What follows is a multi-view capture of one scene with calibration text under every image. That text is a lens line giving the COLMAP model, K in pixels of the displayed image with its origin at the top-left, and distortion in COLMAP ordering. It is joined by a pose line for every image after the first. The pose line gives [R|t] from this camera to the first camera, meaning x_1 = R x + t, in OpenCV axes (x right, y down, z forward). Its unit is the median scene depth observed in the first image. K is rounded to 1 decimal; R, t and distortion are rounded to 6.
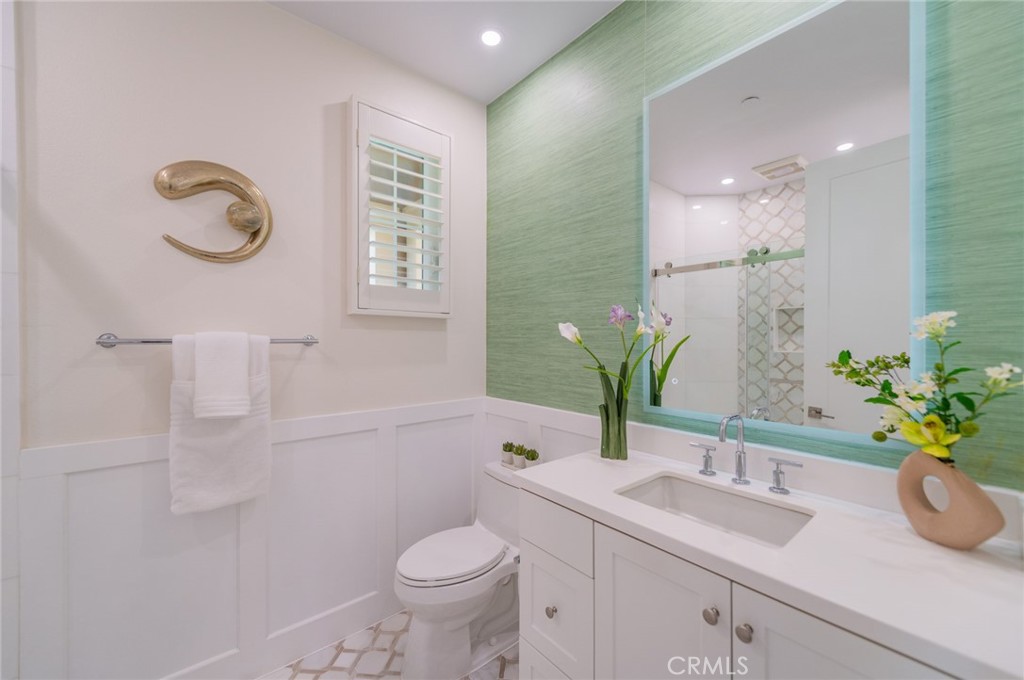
lens RADIAL K [[401.3, 0, 511.8], [0, 401.3, 333.8], [0, 0, 1]] dist [0.001666, -0.000540]
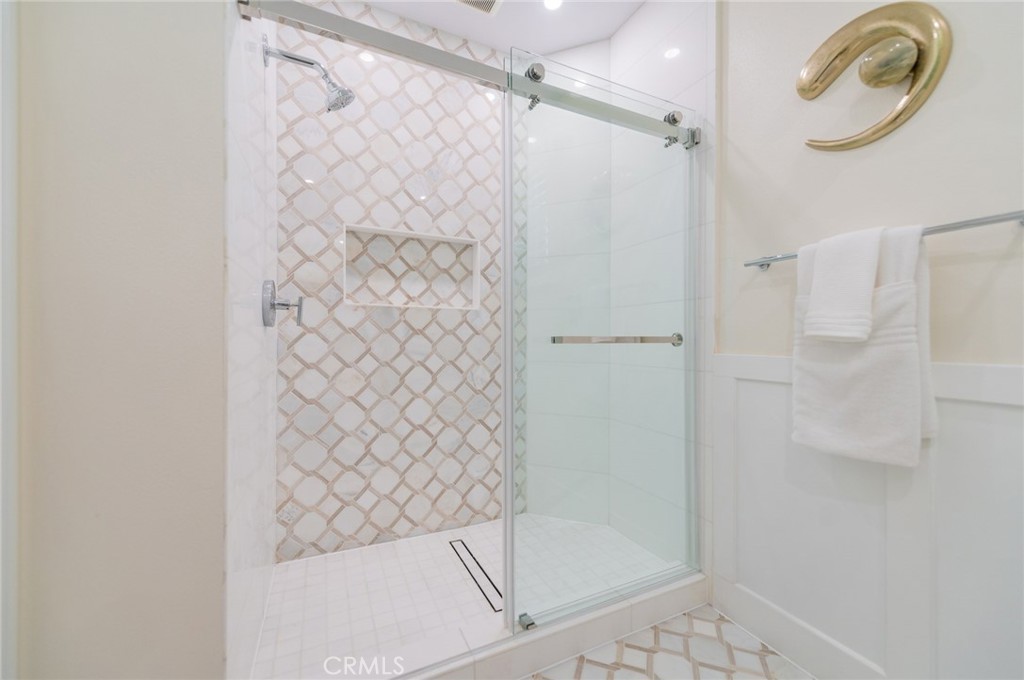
lens RADIAL K [[401.3, 0, 511.8], [0, 401.3, 333.8], [0, 0, 1]] dist [0.001666, -0.000540]
pose [[-0.251143, -0.009713, -0.967901, 0.187836], [0.013647, 0.999815, -0.013574, 0.194866], [0.967854, -0.016618, -0.250964, 0.572848]]
